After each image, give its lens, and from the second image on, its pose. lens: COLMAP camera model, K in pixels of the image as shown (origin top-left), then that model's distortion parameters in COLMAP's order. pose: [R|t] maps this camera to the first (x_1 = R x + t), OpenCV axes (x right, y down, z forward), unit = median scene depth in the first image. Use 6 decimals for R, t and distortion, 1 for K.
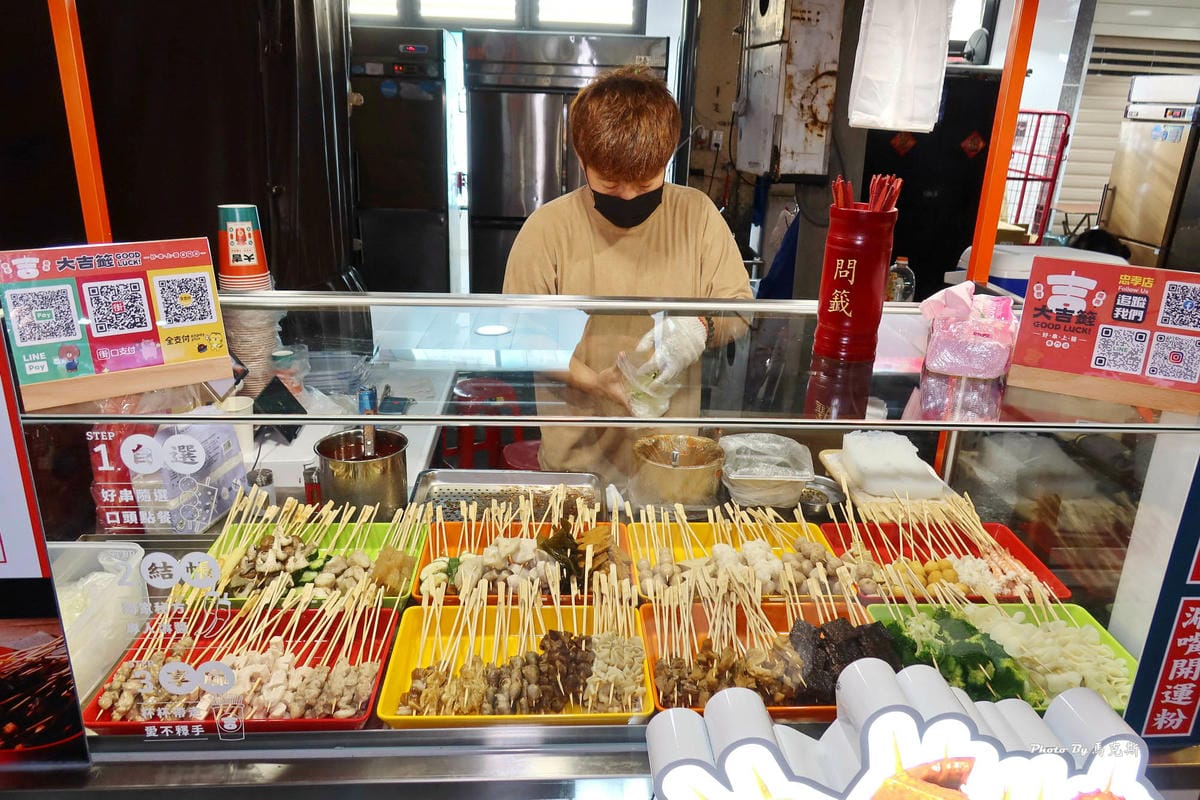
lens RADIAL K [[833.6, 0, 605.1], [0, 833.6, 394.8], [0, 0, 1]] dist [0.001939, 0.001771]
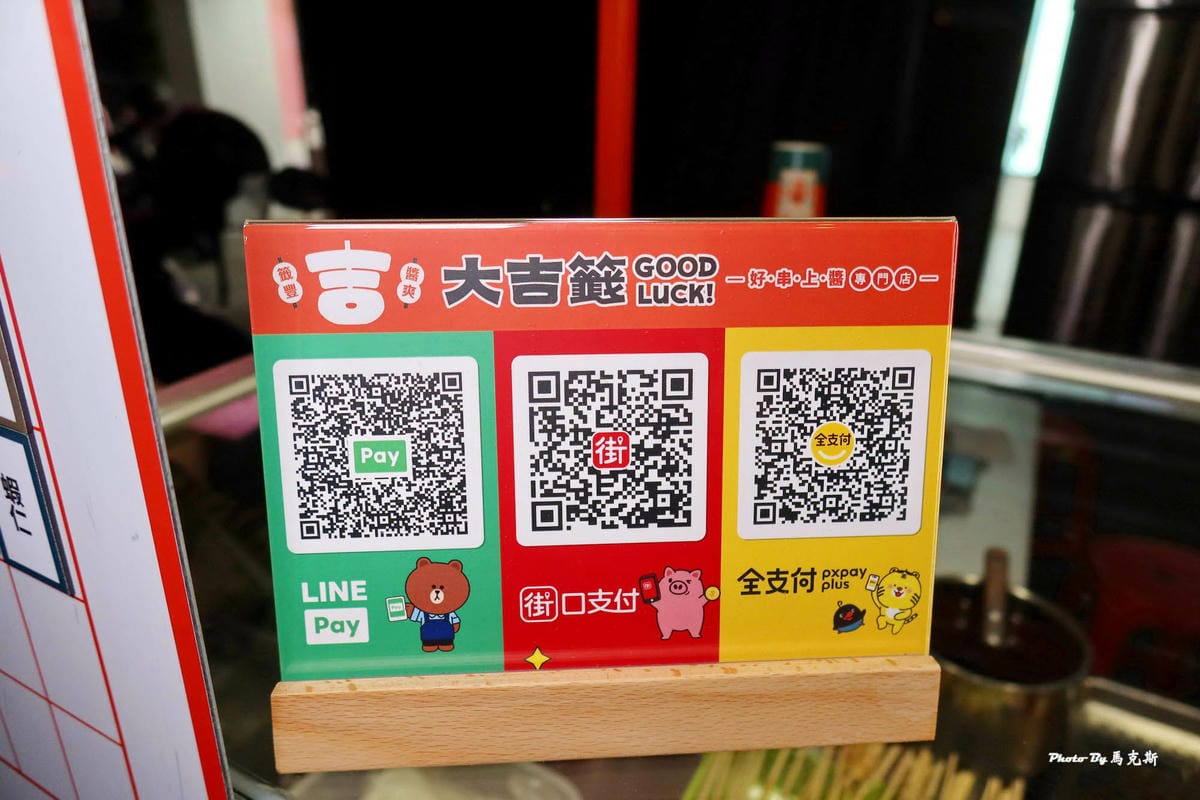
lens RADIAL K [[833.6, 0, 605.1], [0, 833.6, 394.8], [0, 0, 1]] dist [0.001939, 0.001771]
pose [[0.850114, 0.191437, -0.490569, -0.450699], [-0.167136, 0.981502, 0.093384, -0.147039], [0.499371, 0.002605, 0.866384, 0.755237]]
